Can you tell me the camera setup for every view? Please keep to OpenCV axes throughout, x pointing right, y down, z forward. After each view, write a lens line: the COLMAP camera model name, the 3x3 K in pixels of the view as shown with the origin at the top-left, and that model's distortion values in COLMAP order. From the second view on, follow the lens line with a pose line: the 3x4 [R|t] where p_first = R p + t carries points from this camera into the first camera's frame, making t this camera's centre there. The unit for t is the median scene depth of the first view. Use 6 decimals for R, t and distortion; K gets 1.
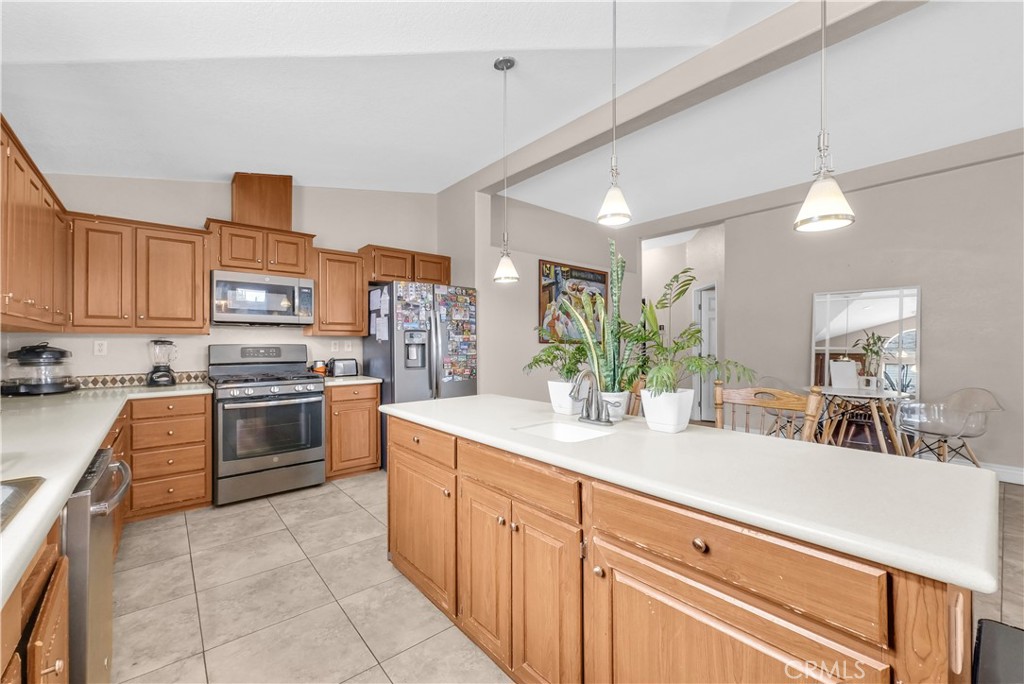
lens RADIAL K [[419.6, 0, 516.1], [0, 419.6, 342.8], [0, 0, 1]] dist [0.006214, -0.000414]
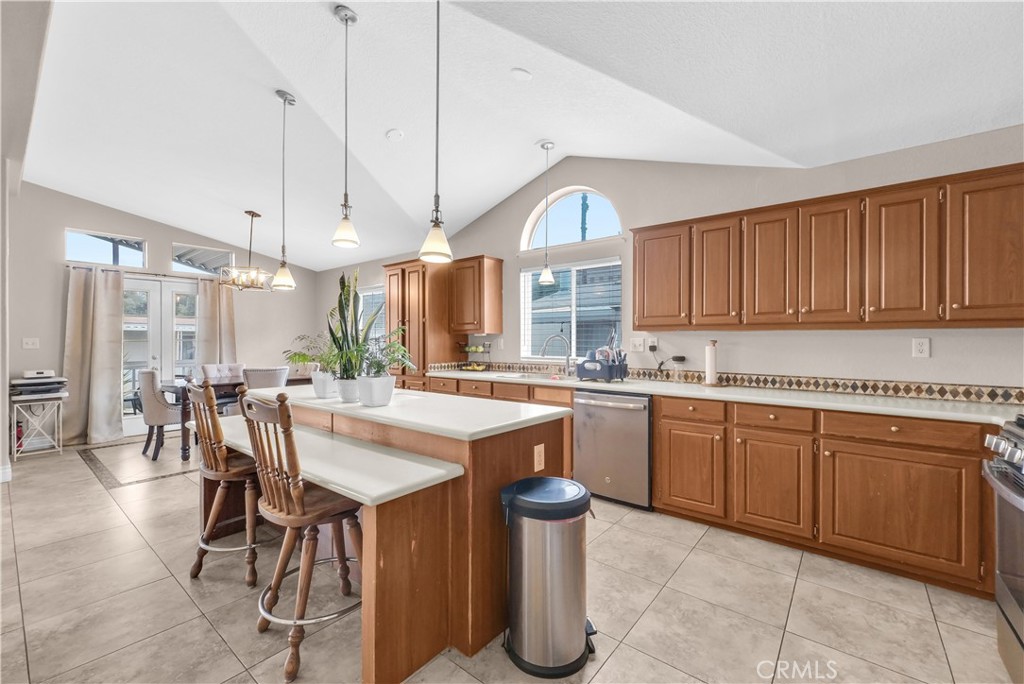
lens RADIAL K [[419.6, 0, 511.4], [0, 419.6, 336.6], [0, 0, 1]] dist [0.006214, -0.000414]
pose [[-0.983801, -0.003413, -0.179234, -0.012529], [-0.001044, 0.999911, -0.013311, 0.001796], [0.179263, -0.012908, -0.983716, 1.047155]]
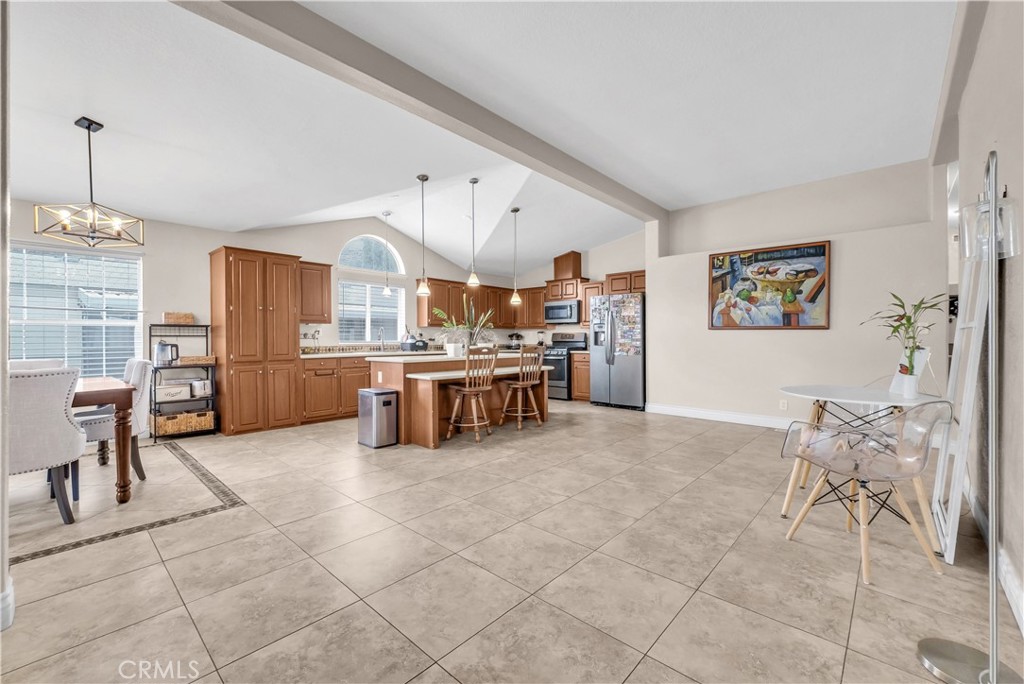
lens RADIAL K [[419.6, 0, 505.5], [0, 419.6, 344.3], [0, 0, 1]] dist [0.006214, -0.000414]
pose [[0.106155, 0.013657, -0.994256, 1.358322], [0.000681, 0.999904, 0.013807, 0.029679], [0.994349, -0.002143, 0.106136, 0.410353]]
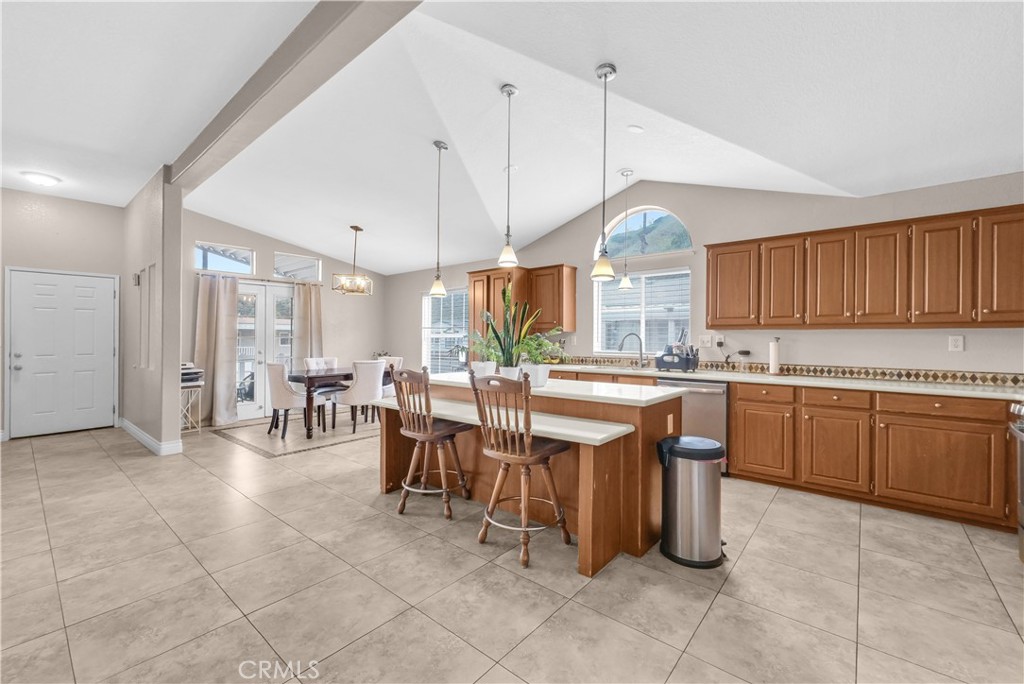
lens RADIAL K [[419.6, 0, 508.4], [0, 419.6, 334.4], [0, 0, 1]] dist [0.006214, -0.000414]
pose [[-0.987858, -0.003091, -0.155331, 0.216098], [-0.001315, 0.999933, -0.011537, 0.002967], [0.155356, -0.011193, -0.987795, 1.182980]]
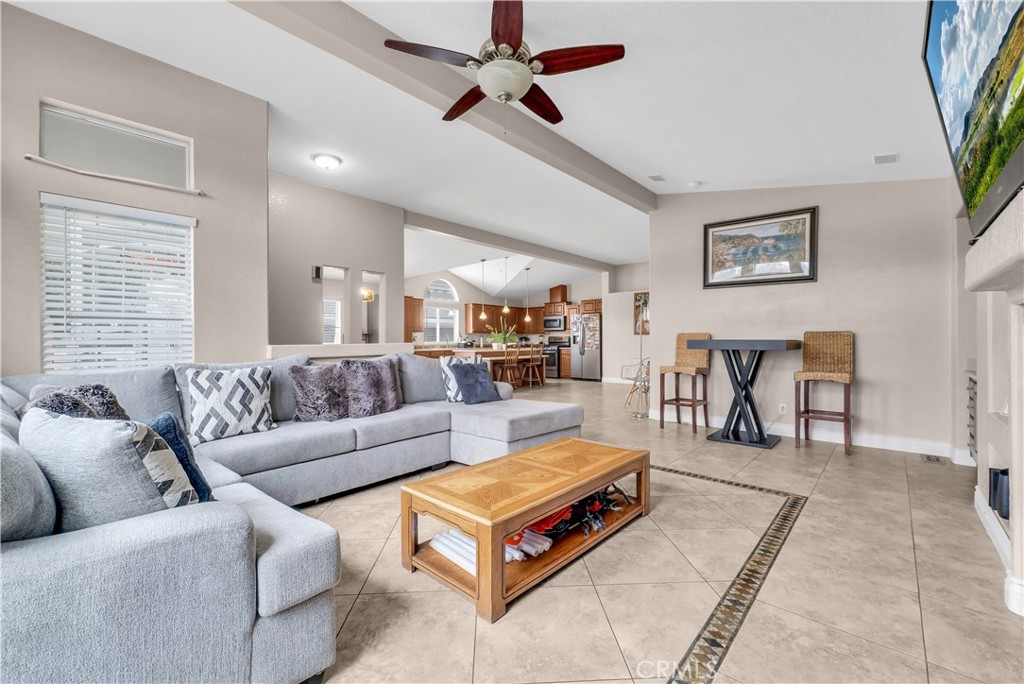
lens RADIAL K [[419.6, 0, 505.2], [0, 419.6, 368.4], [0, 0, 1]] dist [0.006214, -0.000414]
pose [[0.108891, 0.066708, -0.991813, 2.464669], [0.005771, 0.997687, 0.067736, 0.027087], [0.994037, -0.013100, 0.108255, 0.184317]]
